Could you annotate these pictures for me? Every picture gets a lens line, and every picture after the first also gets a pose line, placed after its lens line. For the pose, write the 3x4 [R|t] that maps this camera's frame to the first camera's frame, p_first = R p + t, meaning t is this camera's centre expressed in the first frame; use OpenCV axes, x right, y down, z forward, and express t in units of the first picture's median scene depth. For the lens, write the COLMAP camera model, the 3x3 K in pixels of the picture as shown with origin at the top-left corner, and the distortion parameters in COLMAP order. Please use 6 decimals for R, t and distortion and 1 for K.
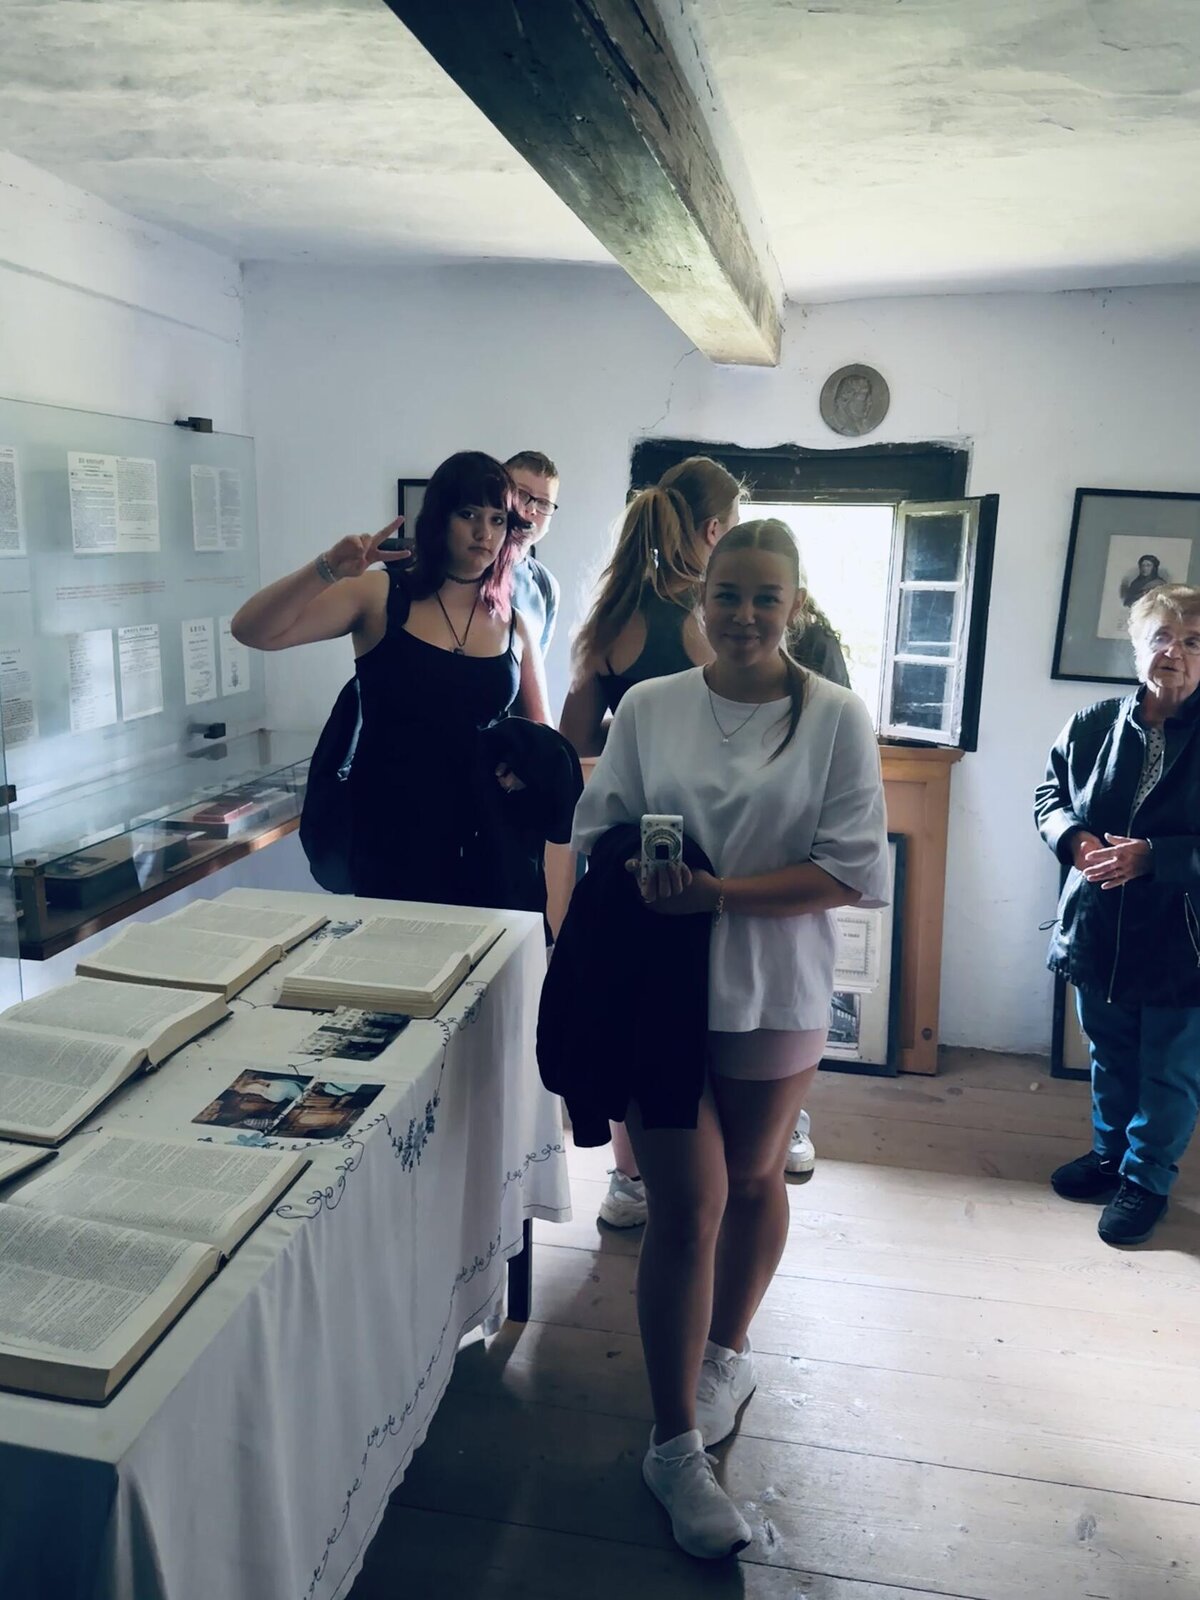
lens RADIAL K [[1242.7, 0, 600.0], [0, 1242.7, 800.0], [0, 0, 1]] dist [0.049521, -0.001254]
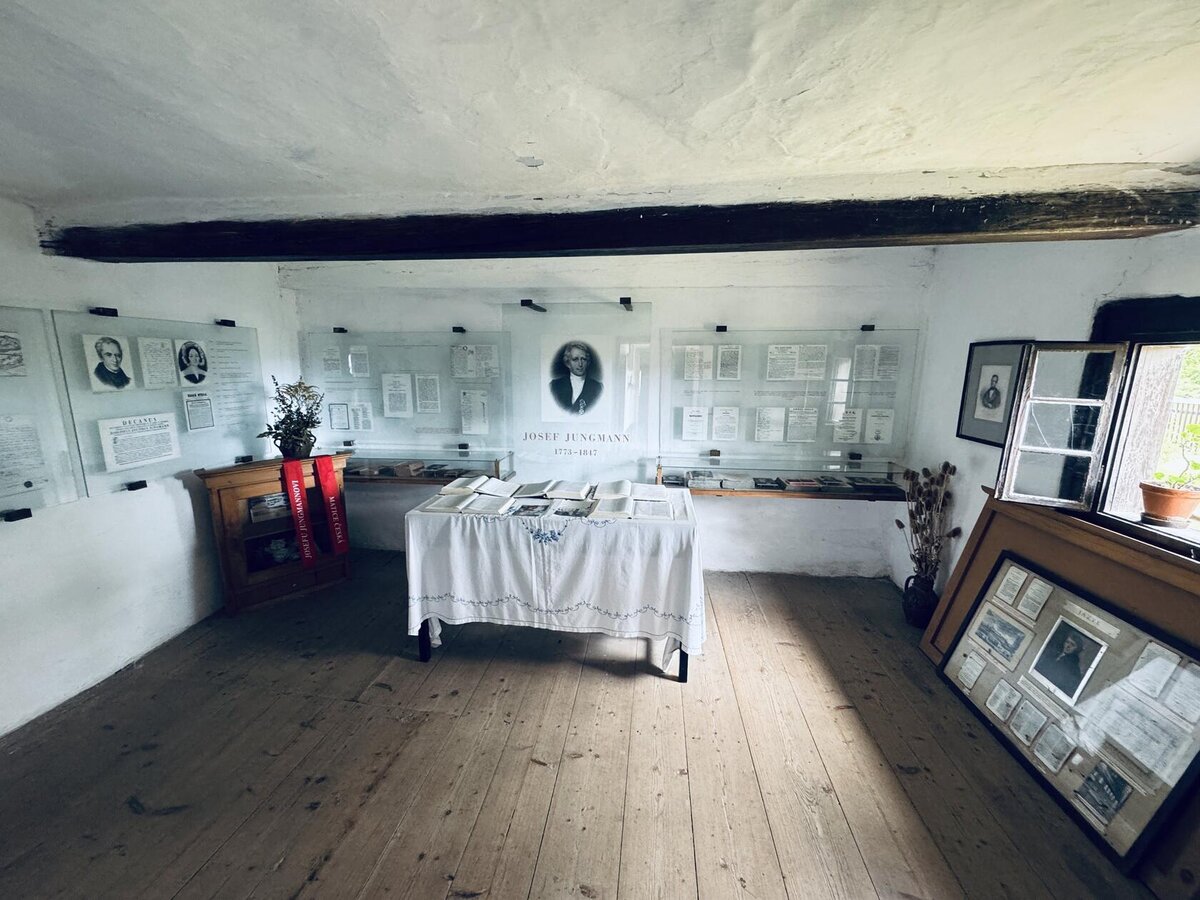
lens RADIAL K [[468.2, 0, 600.0], [0, 468.2, 450.0], [0, 0, 1]] dist [-0.000587, -0.000172]
pose [[0.072607, 0.153151, -0.985532, 0.616948], [-0.213059, 0.967712, 0.134685, -0.098598], [0.974338, 0.200197, 0.102893, 0.519629]]
